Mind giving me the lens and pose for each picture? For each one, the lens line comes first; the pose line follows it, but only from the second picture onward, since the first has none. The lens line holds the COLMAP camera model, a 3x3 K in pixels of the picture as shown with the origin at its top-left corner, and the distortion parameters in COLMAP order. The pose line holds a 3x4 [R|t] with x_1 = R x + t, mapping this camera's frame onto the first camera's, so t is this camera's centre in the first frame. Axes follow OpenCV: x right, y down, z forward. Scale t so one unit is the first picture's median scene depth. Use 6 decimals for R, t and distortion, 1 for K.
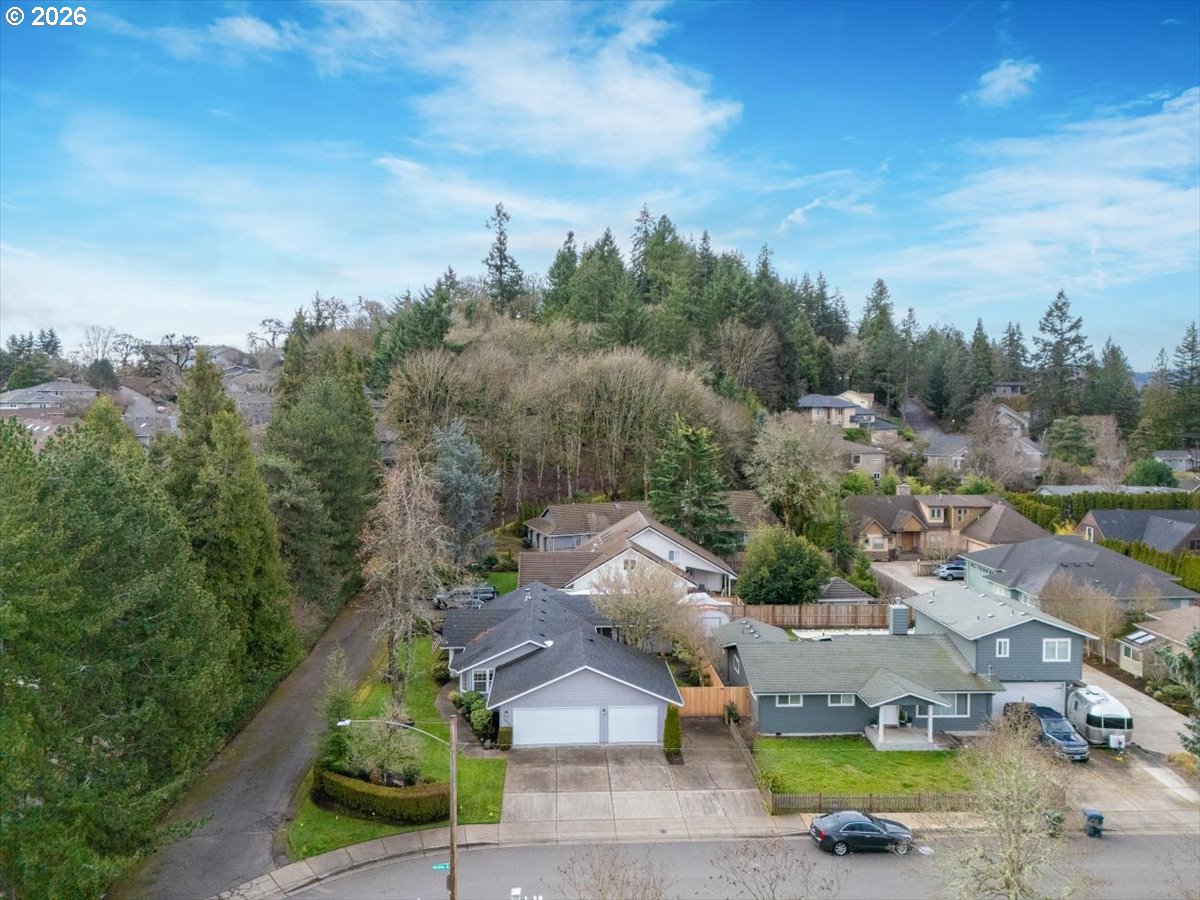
lens RADIAL K [[870.3, 0, 599.7], [0, 870.3, 445.7], [0, 0, 1]] dist [0.040931, -0.012900]
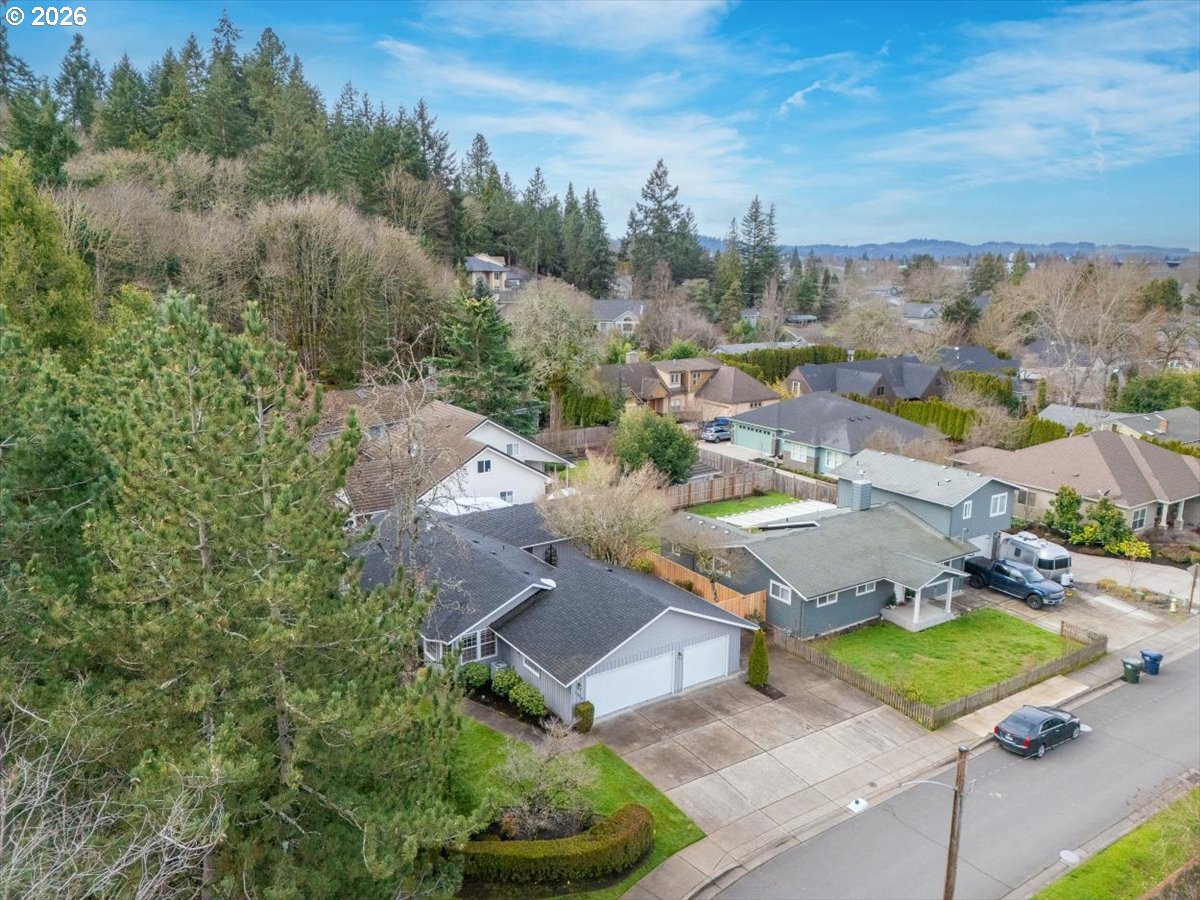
lens RADIAL K [[870.3, 0, 600.8], [0, 870.3, 453.9], [0, 0, 1]] dist [0.040931, -0.012900]
pose [[0.862775, -0.103343, 0.494914, -0.201632], [0.021438, 0.985484, 0.168407, -0.008554], [-0.505134, -0.134687, 0.852466, 0.169273]]
